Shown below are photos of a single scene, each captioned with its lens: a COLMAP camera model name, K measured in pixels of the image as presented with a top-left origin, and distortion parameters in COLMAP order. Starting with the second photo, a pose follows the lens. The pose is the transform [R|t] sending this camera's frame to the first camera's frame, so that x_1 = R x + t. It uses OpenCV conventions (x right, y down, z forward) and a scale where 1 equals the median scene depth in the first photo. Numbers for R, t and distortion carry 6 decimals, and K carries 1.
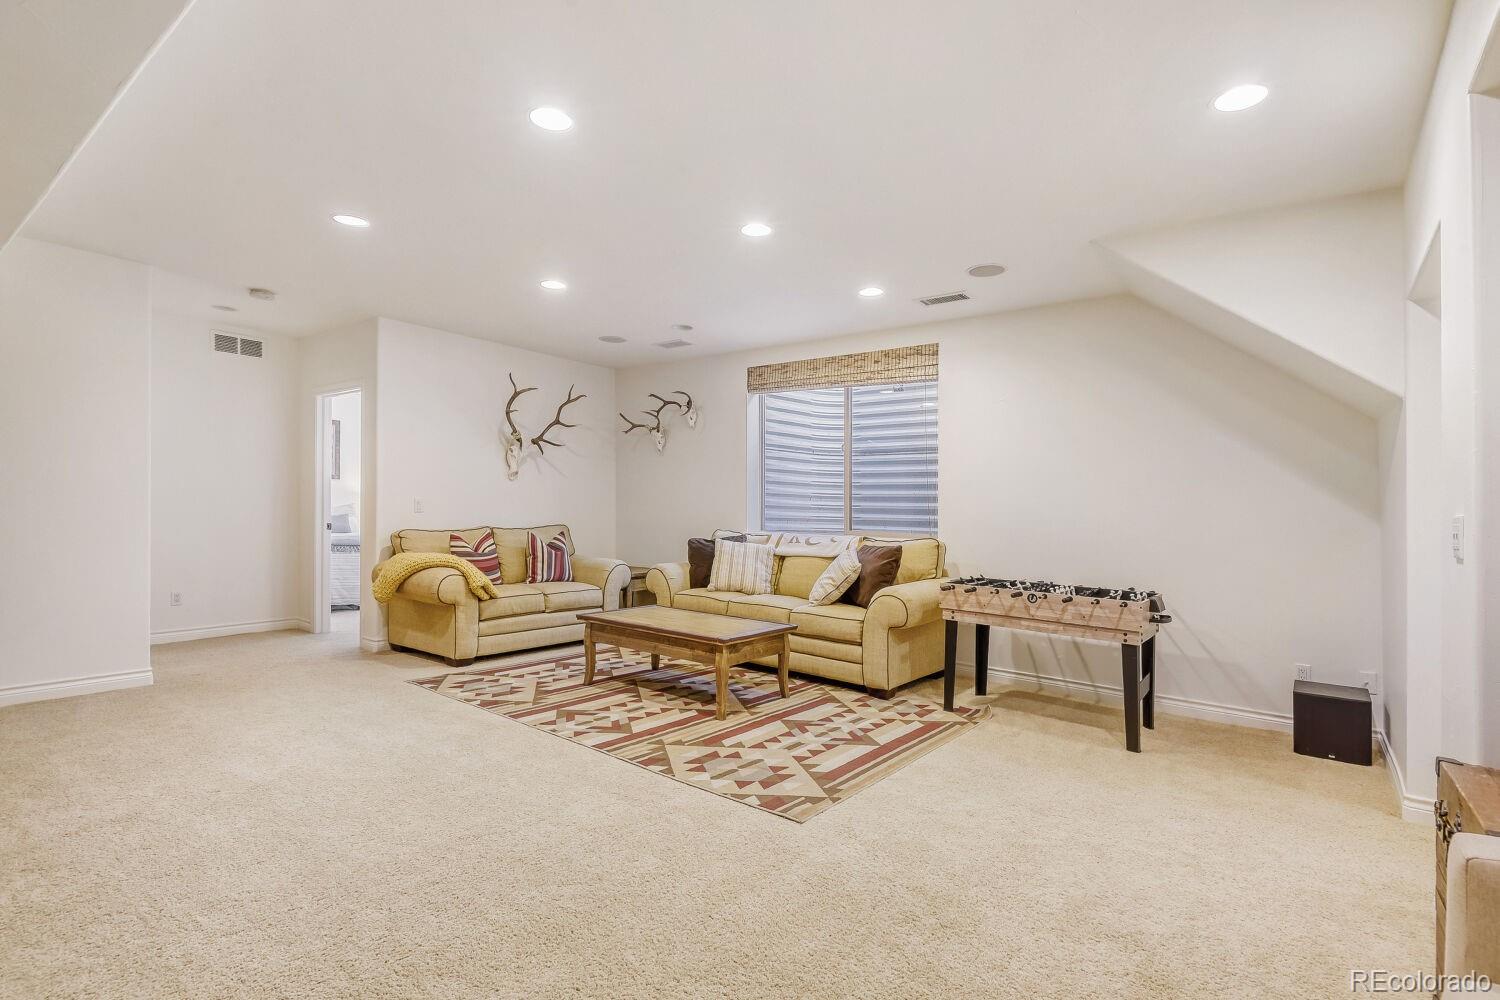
lens RADIAL K [[712.4, 0, 750.0], [0, 712.4, 500.0], [0, 0, 1]] dist [0.032202, -0.024291]
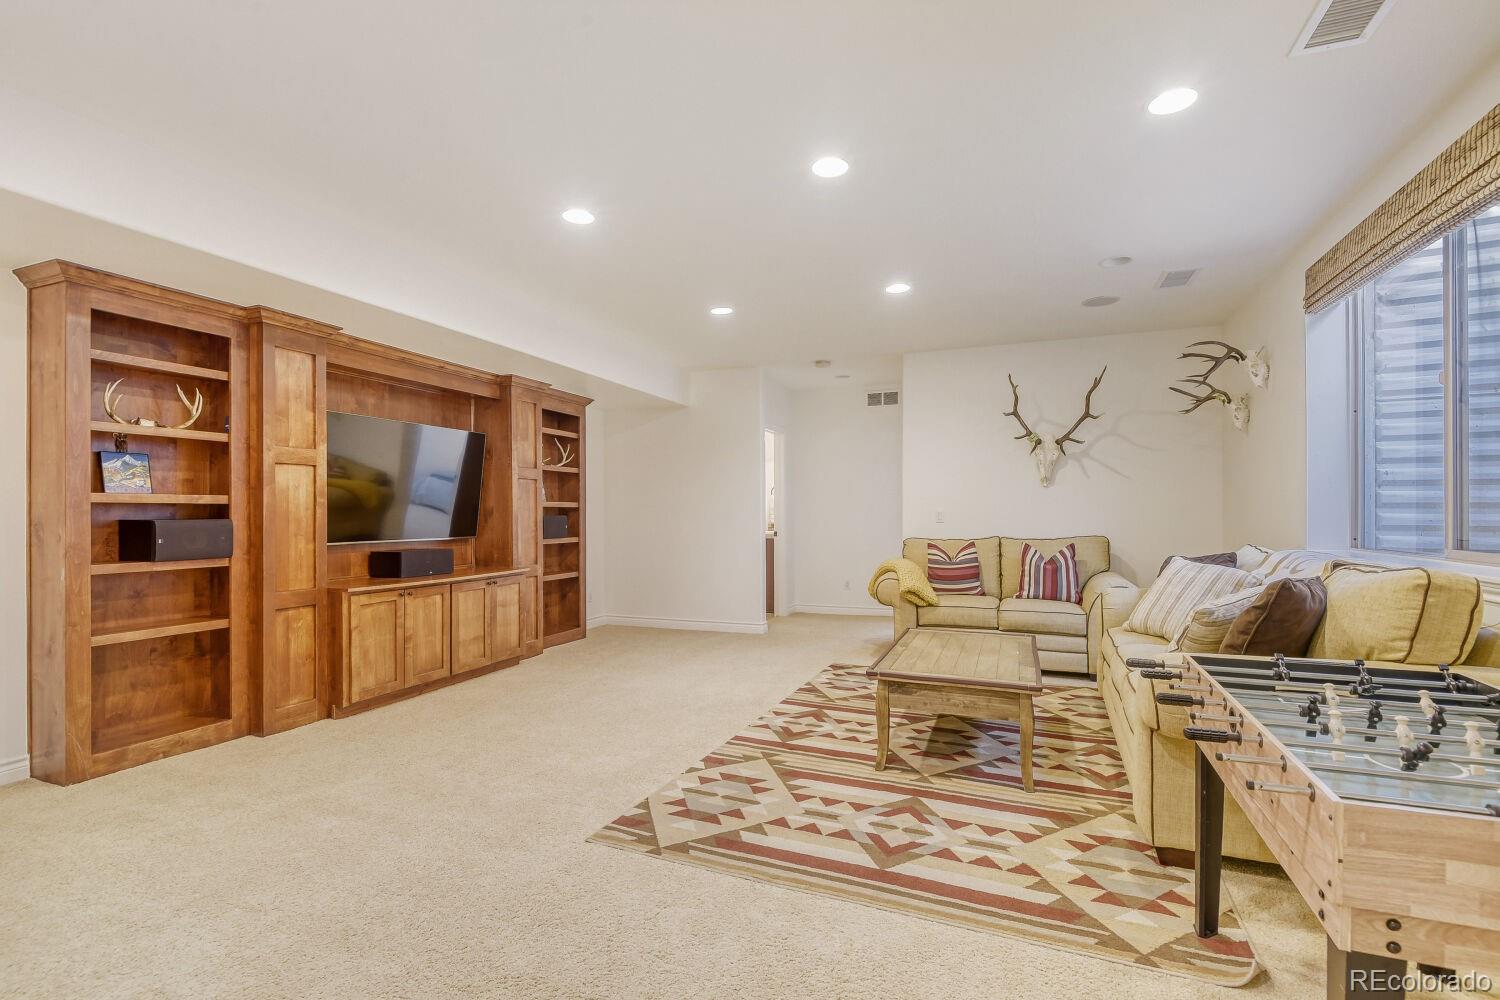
lens RADIAL K [[688.4, 0, 752.1], [0, 688.4, 506.8], [0, 0, 1]] dist [0.028912, -0.021193]
pose [[0.276583, -0.032491, -0.960441, 0.659889], [0.022199, 0.999378, -0.027415, 0.022679], [0.960734, -0.013739, 0.277132, 0.612298]]
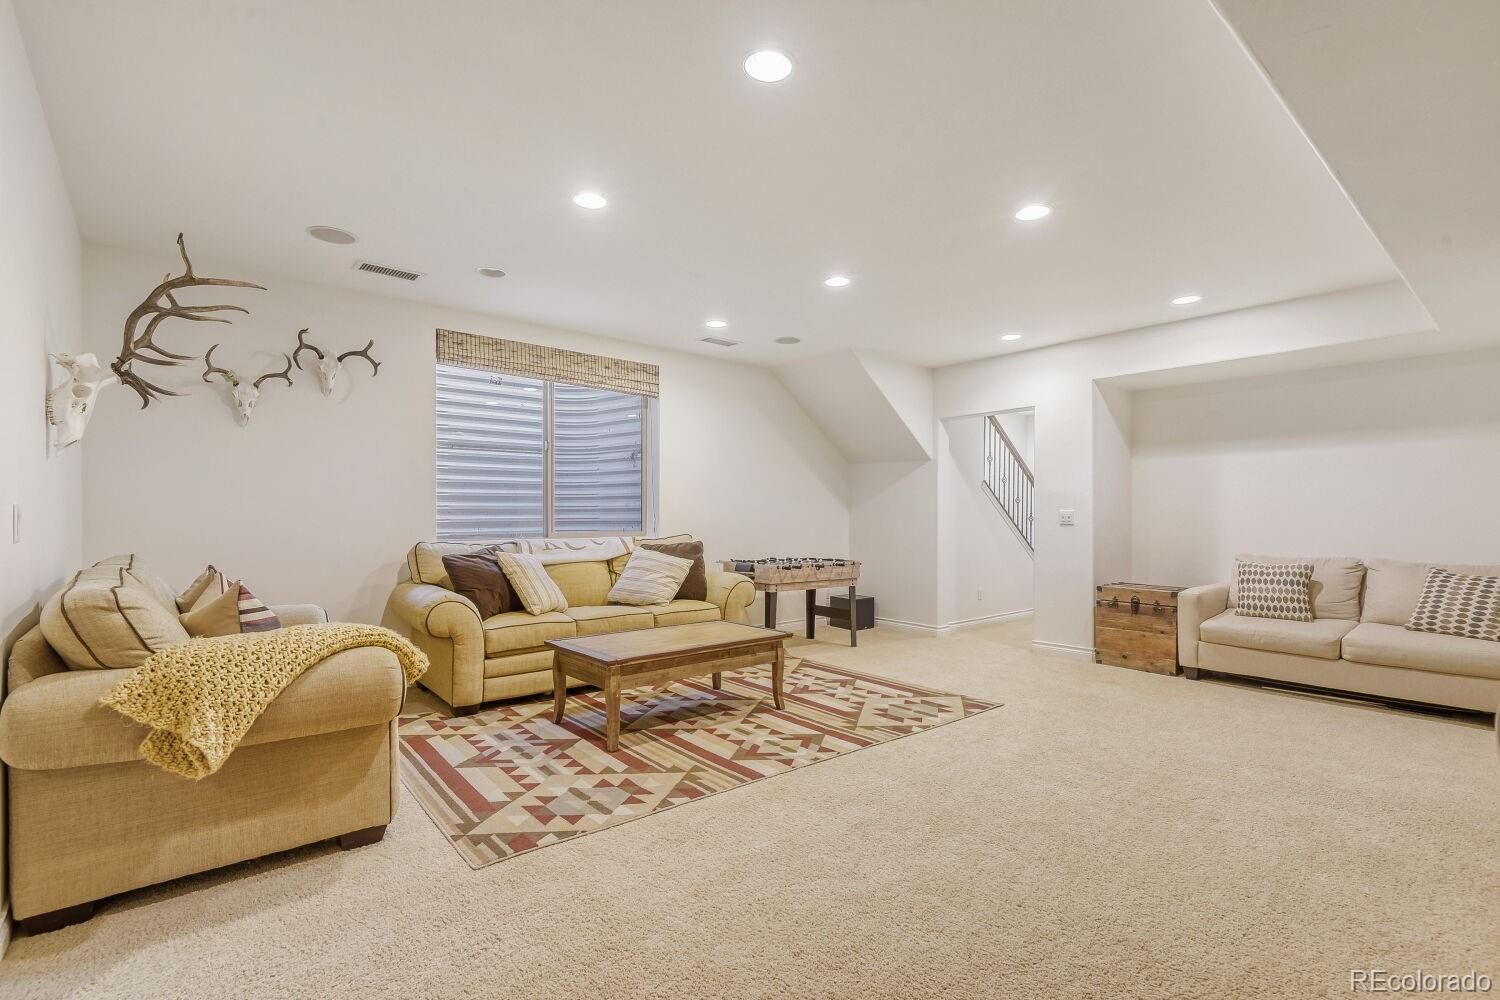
lens RADIAL K [[676.1, 0, 748.3], [0, 676.1, 518.7], [0, 0, 1]] dist [0.010354, -0.019787]
pose [[0.219993, -0.031932, 0.974979, -0.995674], [-0.010341, 0.999332, 0.035063, -0.016311], [-0.975447, -0.017796, 0.219516, 0.788360]]
